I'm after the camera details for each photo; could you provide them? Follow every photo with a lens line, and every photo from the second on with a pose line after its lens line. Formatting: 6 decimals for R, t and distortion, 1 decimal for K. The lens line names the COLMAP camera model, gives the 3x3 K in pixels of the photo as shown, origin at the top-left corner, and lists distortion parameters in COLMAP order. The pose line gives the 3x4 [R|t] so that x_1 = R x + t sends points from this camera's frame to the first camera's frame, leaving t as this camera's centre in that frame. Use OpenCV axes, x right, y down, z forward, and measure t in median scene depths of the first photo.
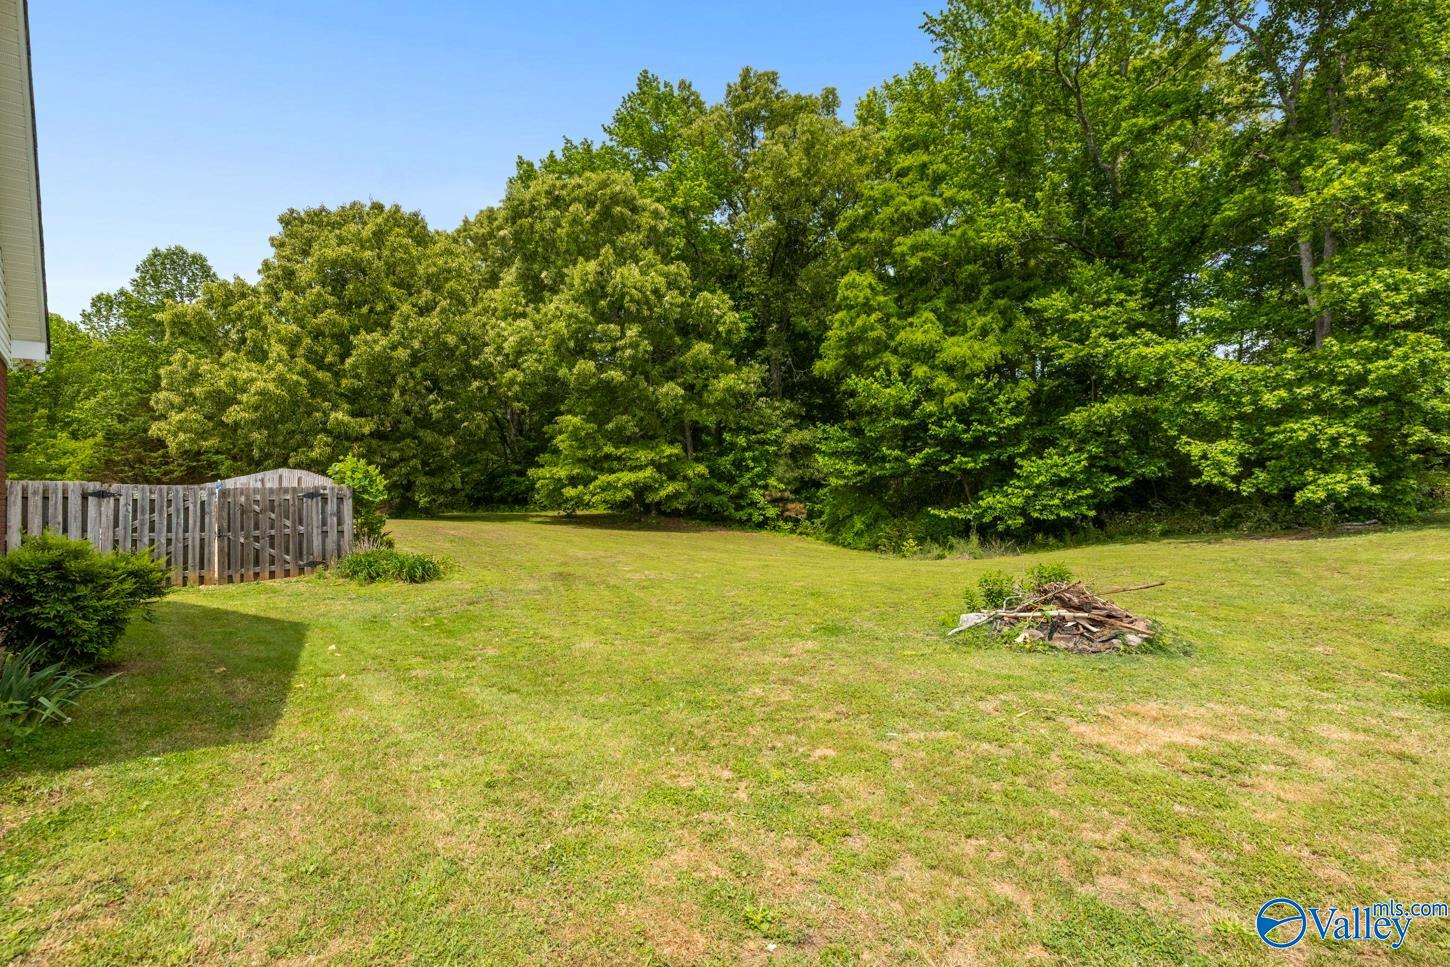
lens RADIAL K [[605.2, 0, 725.2], [0, 605.2, 480.4], [0, 0, 1]] dist [0.000669, 0.000287]
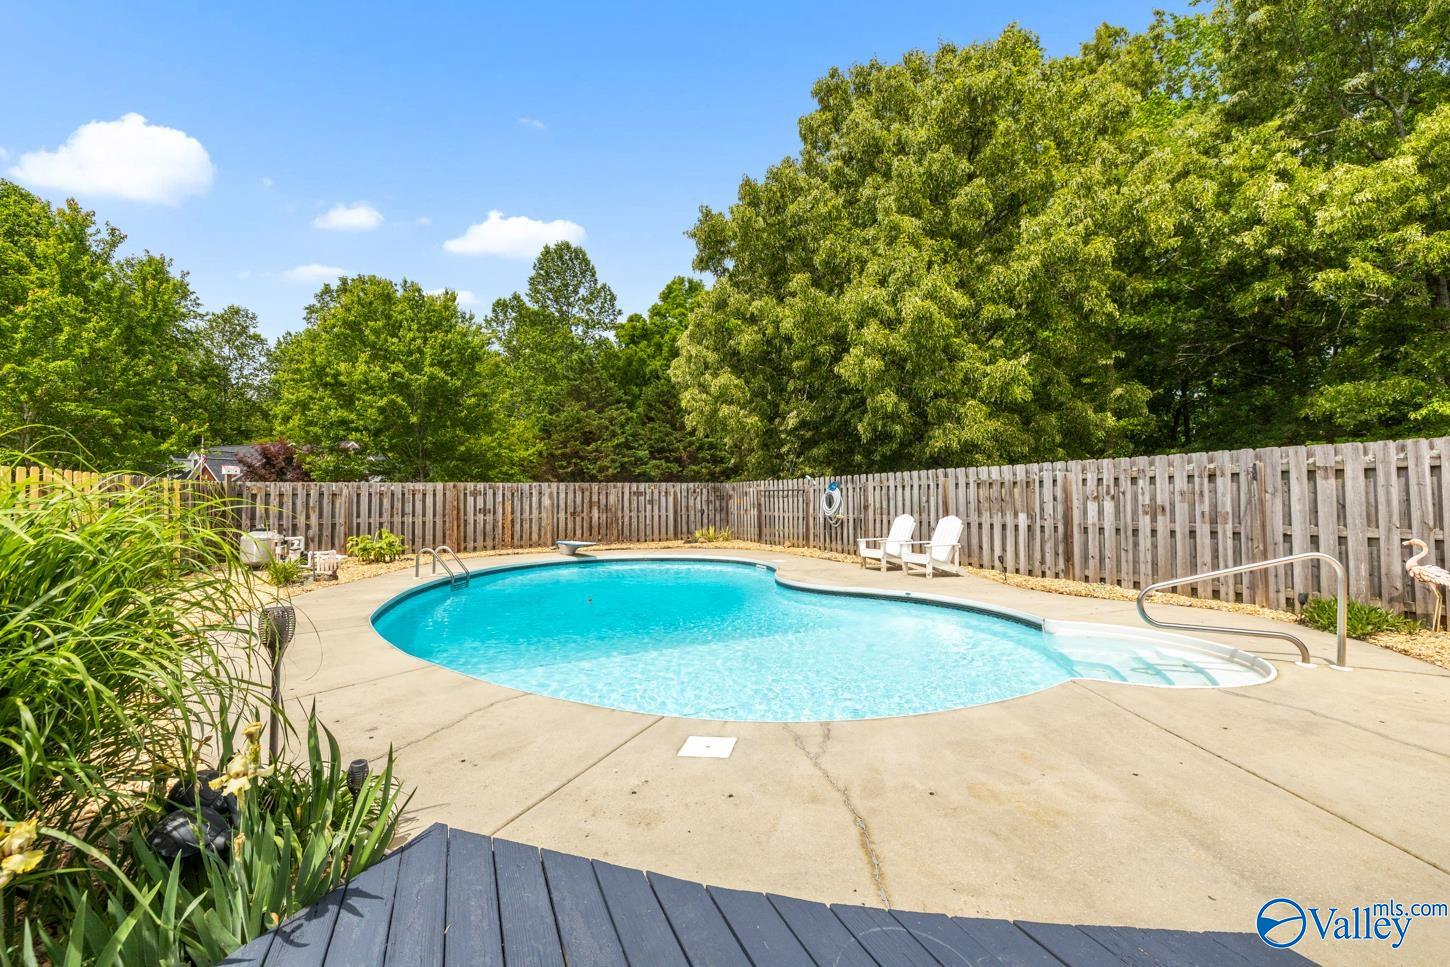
lens RADIAL K [[605.2, 0, 724.4], [0, 605.2, 483.7], [0, 0, 1]] dist [0.000669, 0.000287]
pose [[0.936238, 0.003875, -0.351344, -0.448836], [-0.004761, 0.999987, -0.001658, 0.008478], [0.351333, 0.003225, 0.936245, 0.250683]]
